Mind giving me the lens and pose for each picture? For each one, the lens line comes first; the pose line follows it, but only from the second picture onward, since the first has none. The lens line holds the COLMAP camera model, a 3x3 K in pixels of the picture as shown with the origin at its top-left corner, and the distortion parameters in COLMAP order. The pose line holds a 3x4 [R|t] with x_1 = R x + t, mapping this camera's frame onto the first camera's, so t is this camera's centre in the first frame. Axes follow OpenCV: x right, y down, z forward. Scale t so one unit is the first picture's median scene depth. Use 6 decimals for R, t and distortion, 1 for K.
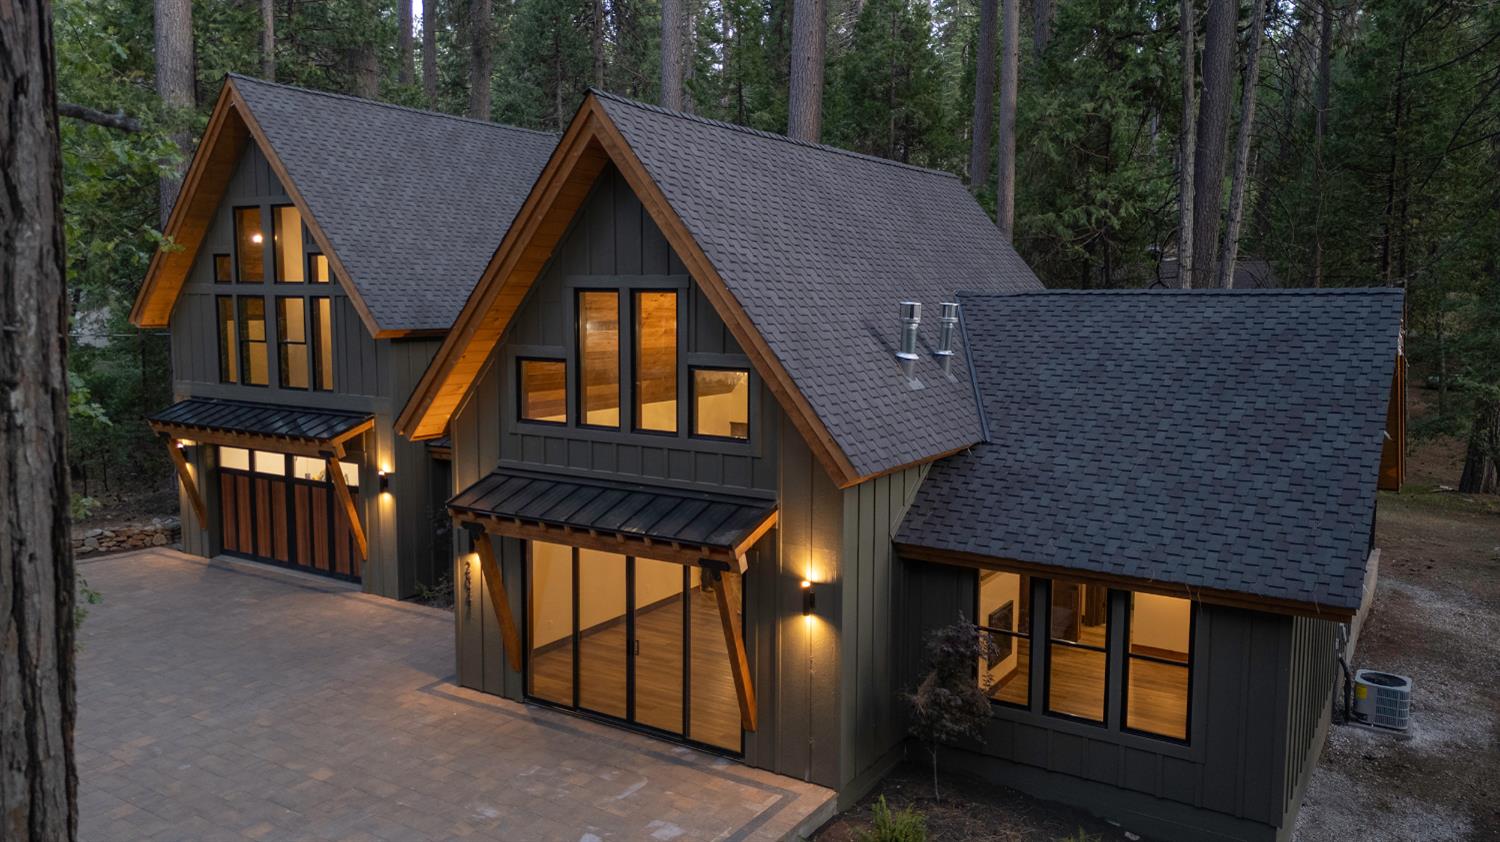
lens RADIAL K [[1080.6, 0, 729.8], [0, 1080.6, 416.3], [0, 0, 1]] dist [0.070316, -0.050385]
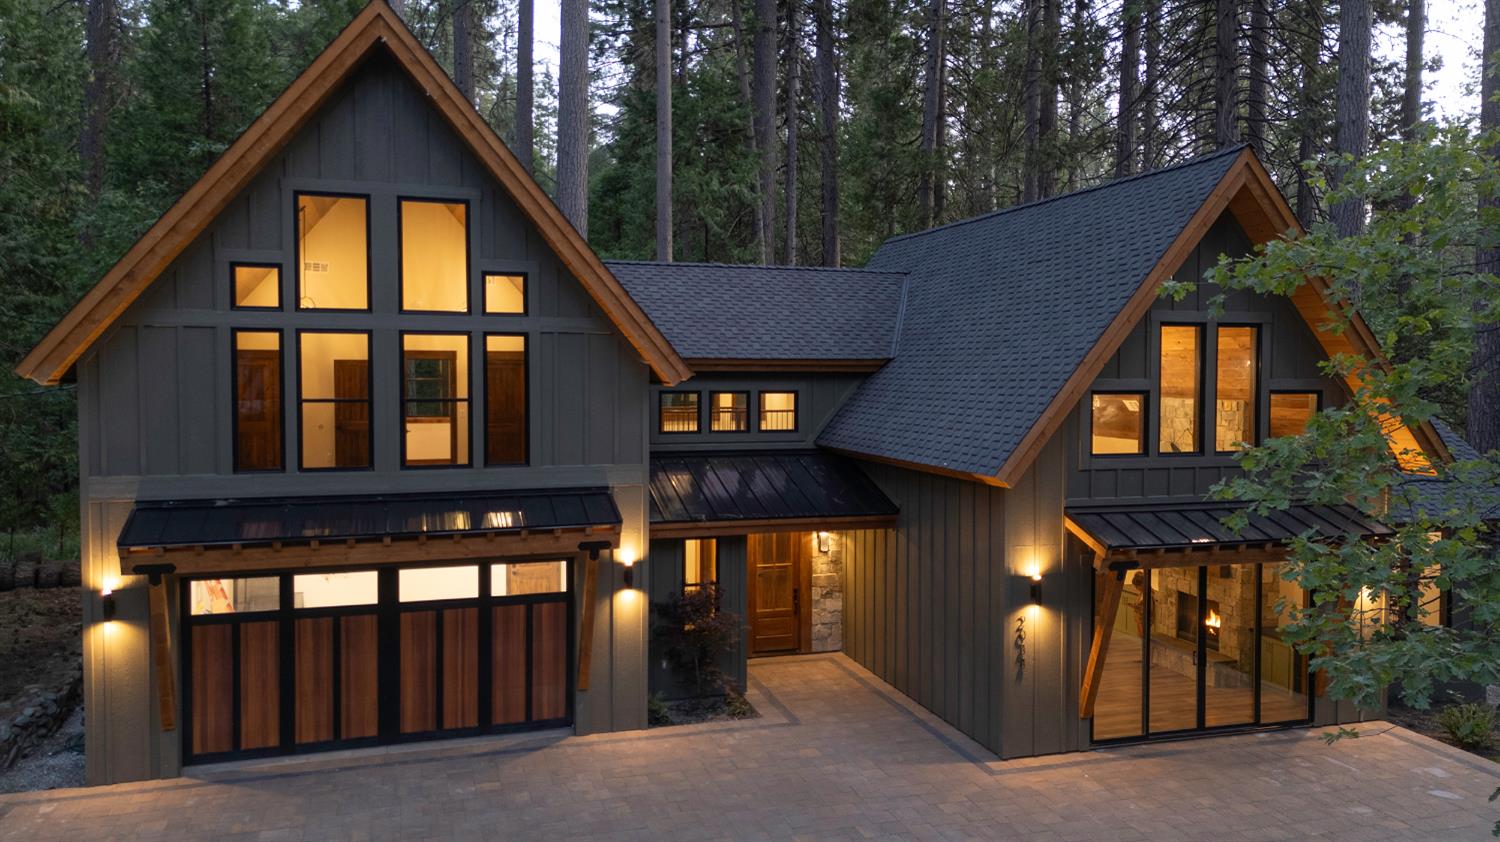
lens RADIAL K [[1080.6, 0, 729.8], [0, 1080.6, 416.3], [0, 0, 1]] dist [0.070316, -0.050385]
pose [[0.643006, -0.031569, 0.765210, -1.073017], [0.084287, 0.995998, -0.029737, -0.029151], [-0.761209, 0.083618, 0.643093, 0.562005]]
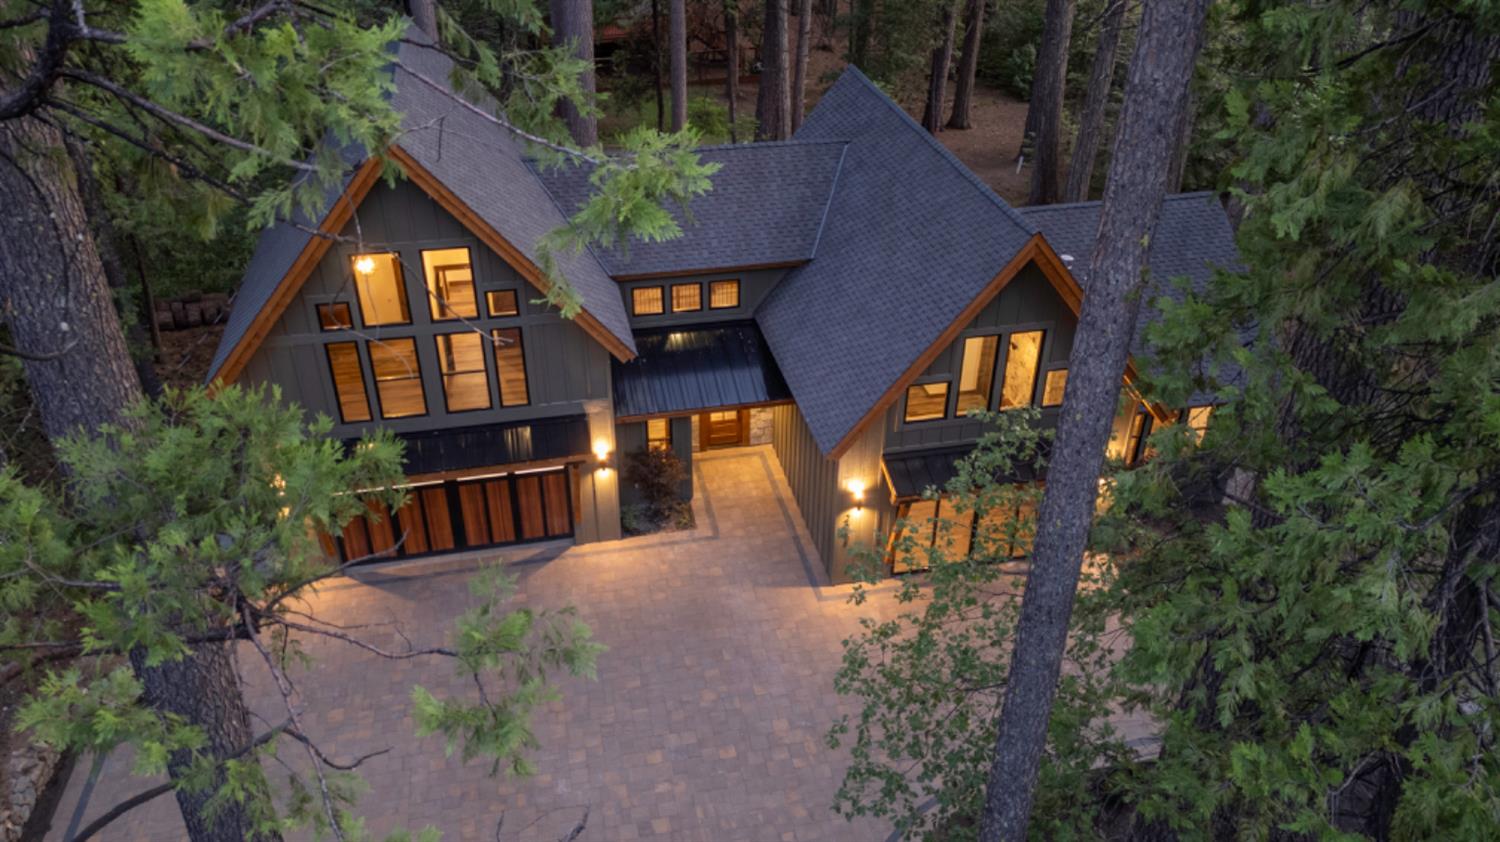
lens RADIAL K [[1080.6, 0, 729.8], [0, 1080.6, 416.3], [0, 0, 1]] dist [0.070316, -0.050385]
pose [[0.705857, -0.380267, 0.597630, -1.128365], [0.079352, 0.880827, 0.466741, -0.645490], [-0.703895, -0.282029, 0.651913, 0.205163]]
